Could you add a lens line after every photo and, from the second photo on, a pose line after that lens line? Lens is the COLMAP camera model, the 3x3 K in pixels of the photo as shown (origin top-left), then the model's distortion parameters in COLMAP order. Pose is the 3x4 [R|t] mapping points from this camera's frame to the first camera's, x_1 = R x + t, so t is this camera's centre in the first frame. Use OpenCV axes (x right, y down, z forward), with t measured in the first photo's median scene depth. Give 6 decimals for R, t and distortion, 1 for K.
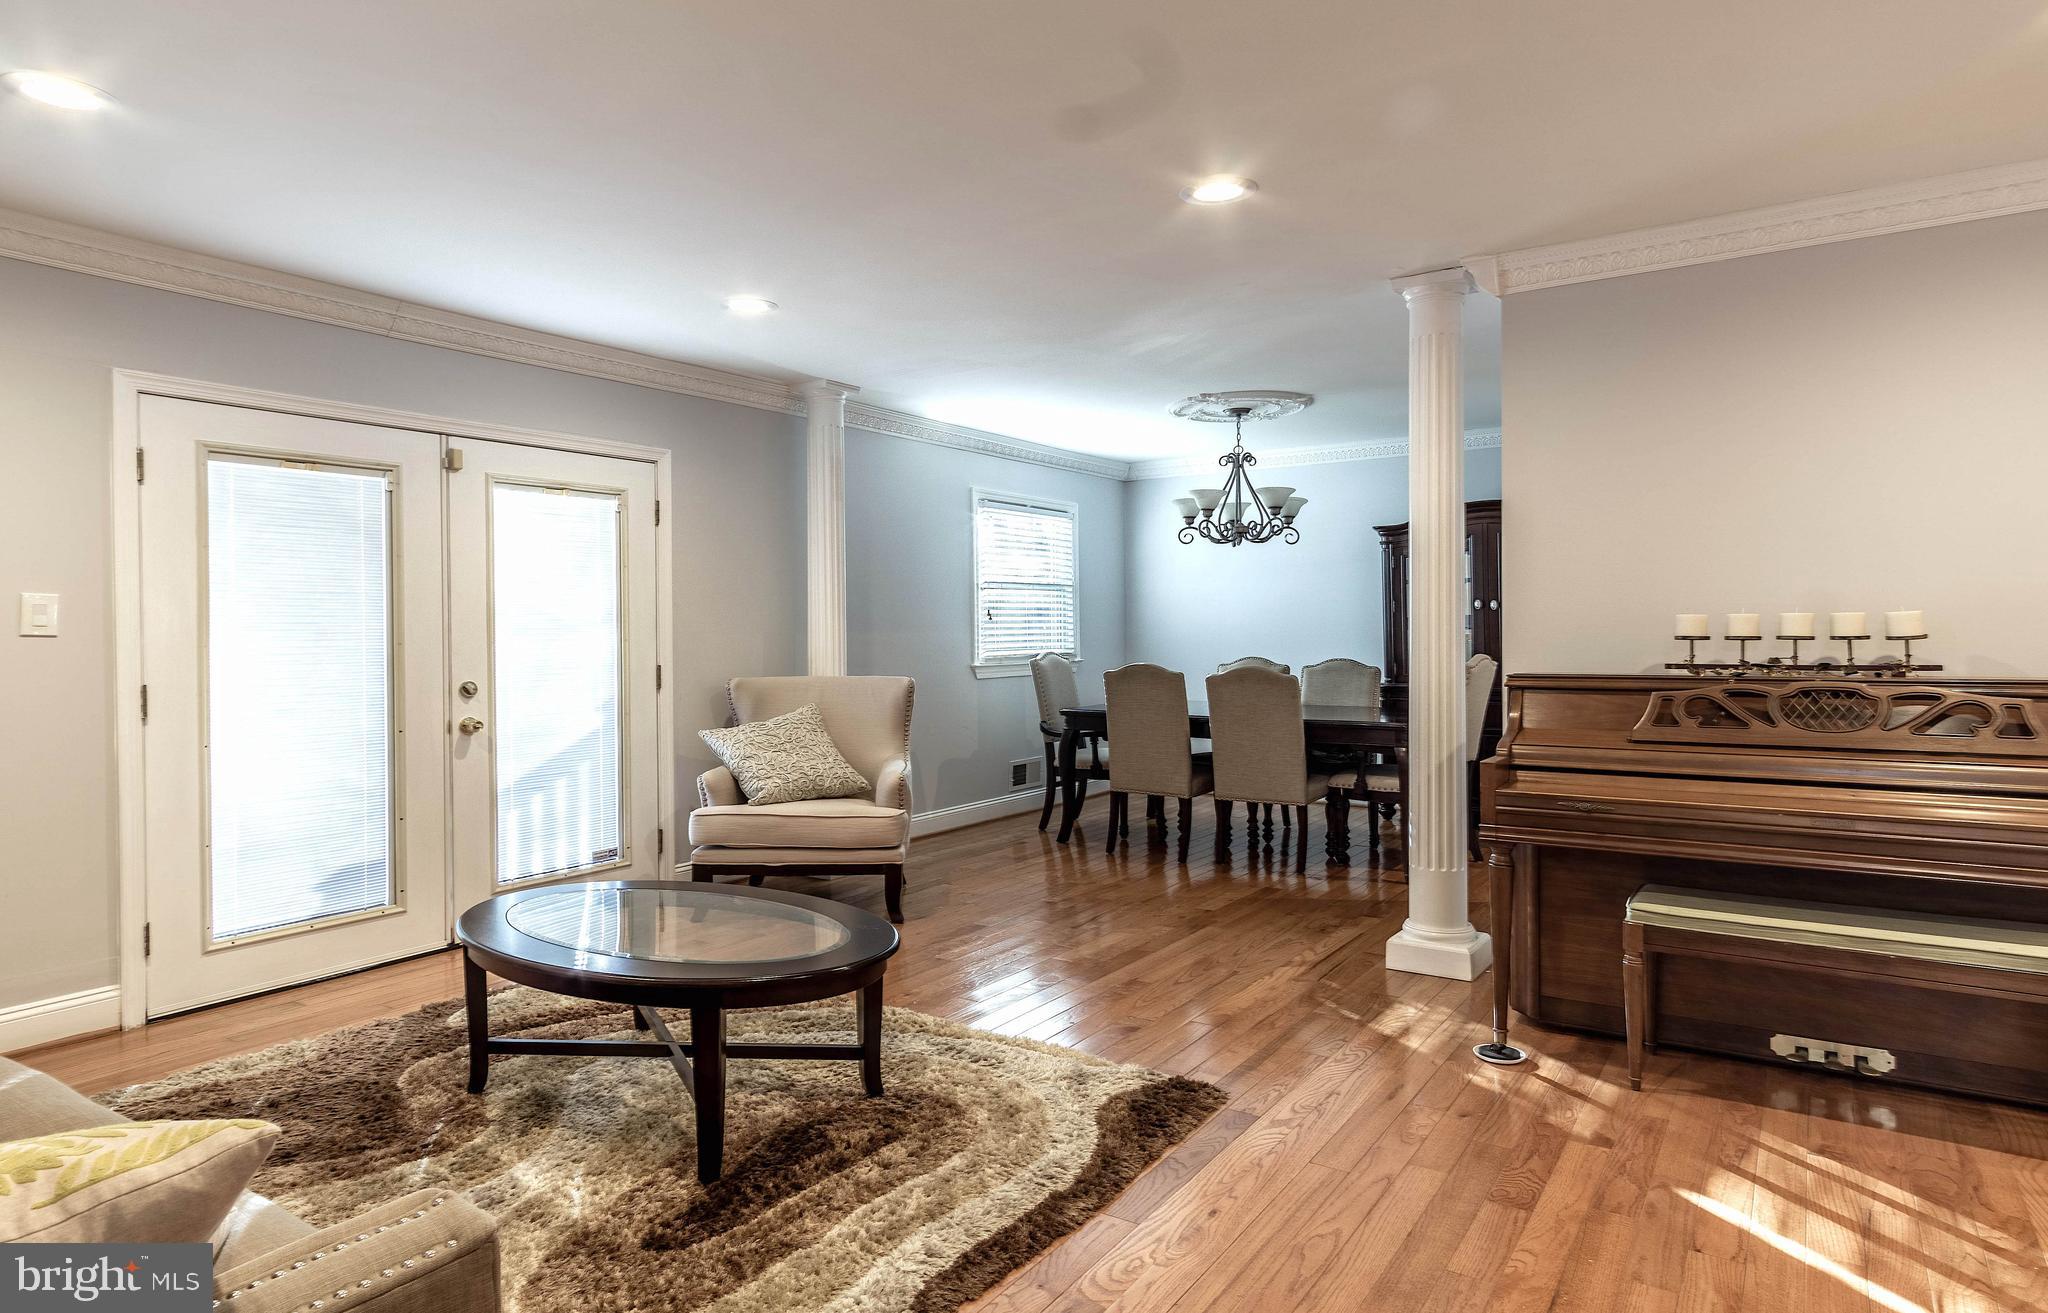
lens RADIAL K [[1174.0, 0, 1024.0], [0, 1174.0, 656.5], [0, 0, 1]] dist [-0.005426, -0.000820]
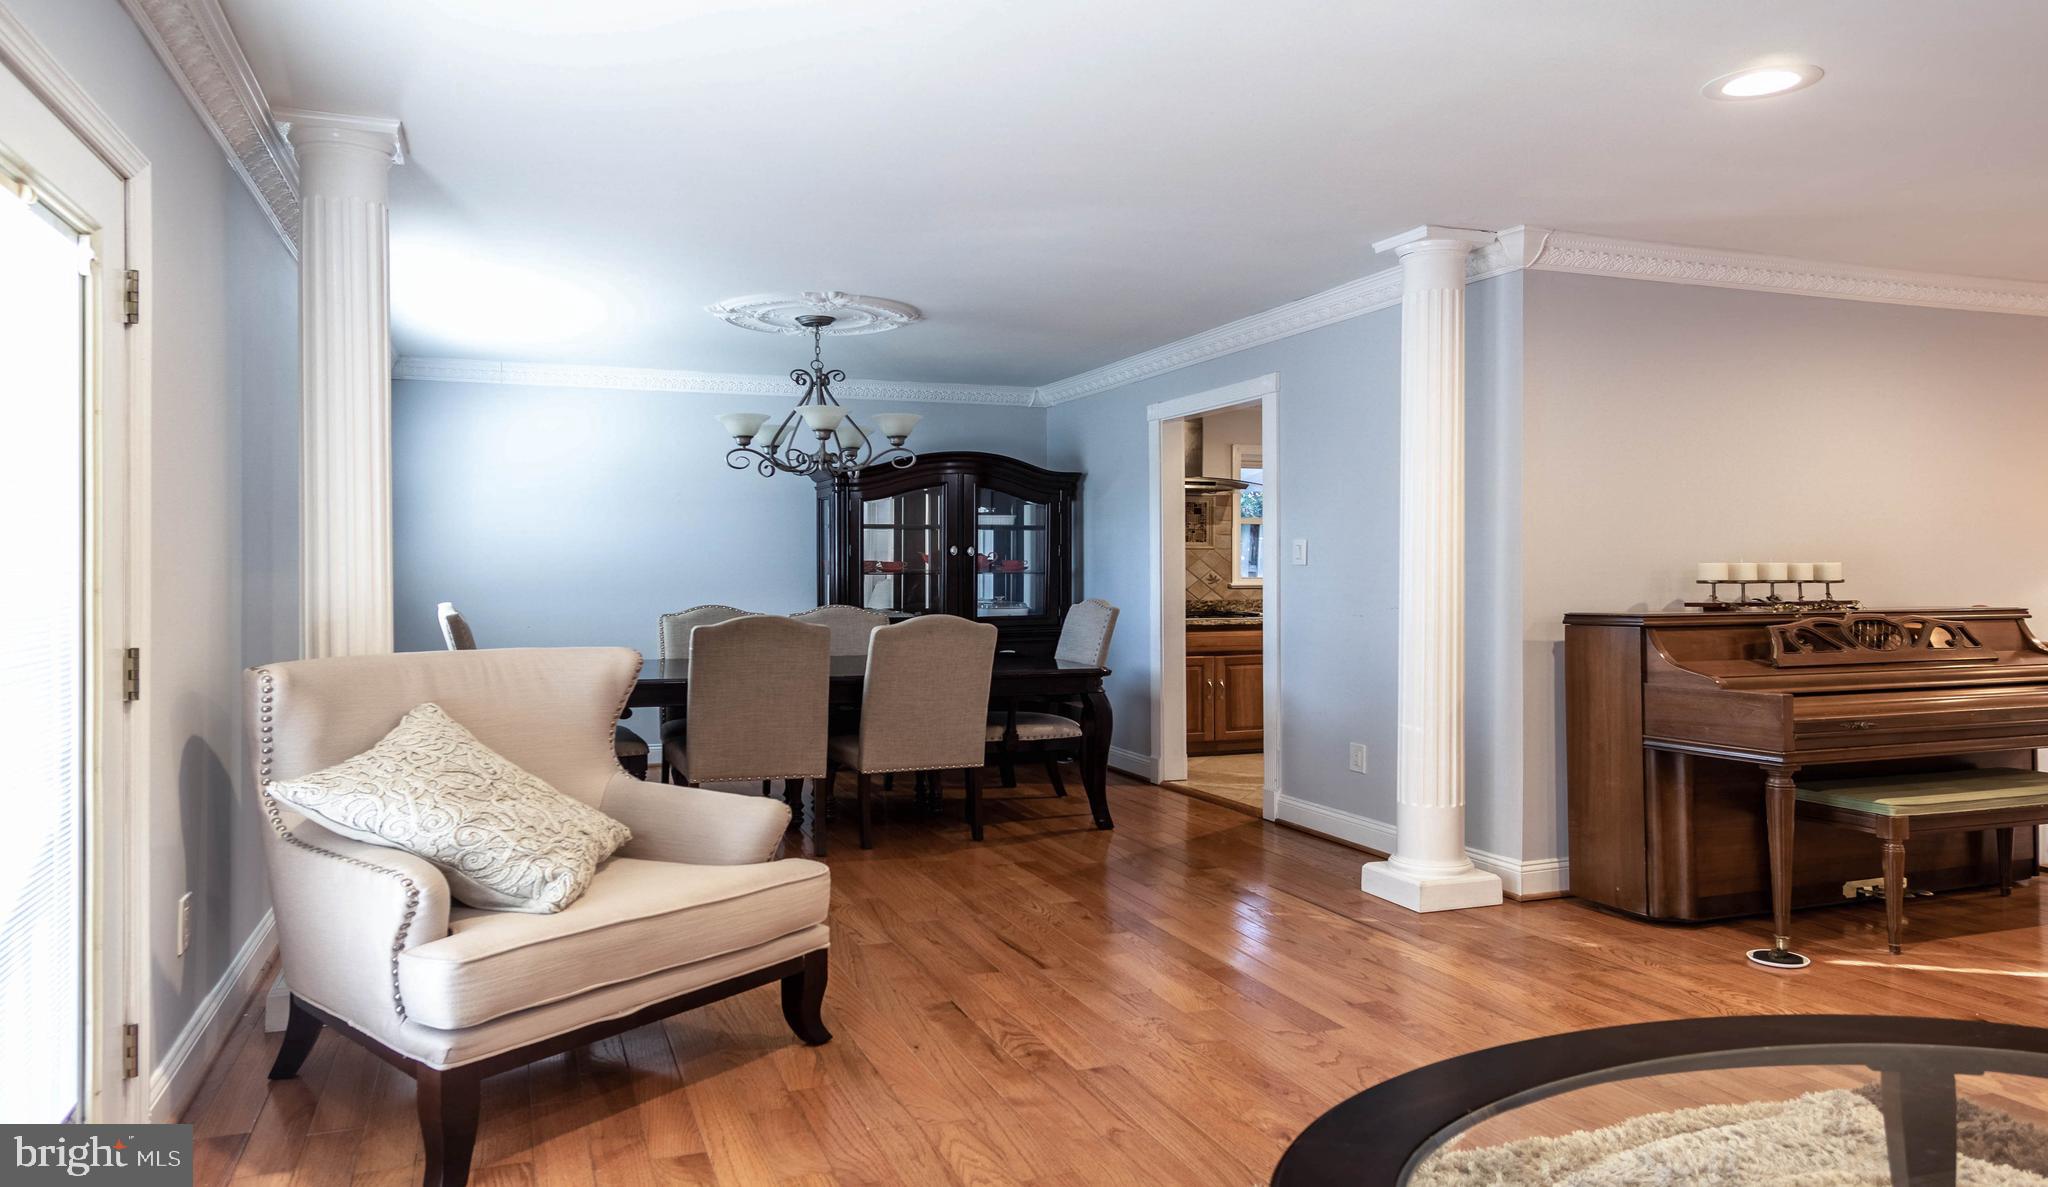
lens RADIAL K [[1068.0, 0, 1024.0], [0, 1068.0, 593.5], [0, 0, 1]] dist [-0.002884, -0.000516]
pose [[0.601324, -0.009773, 0.798946, -0.518297], [0.014924, 0.999888, 0.000998, -0.010483], [-0.798866, 0.011324, 0.601402, 0.603451]]
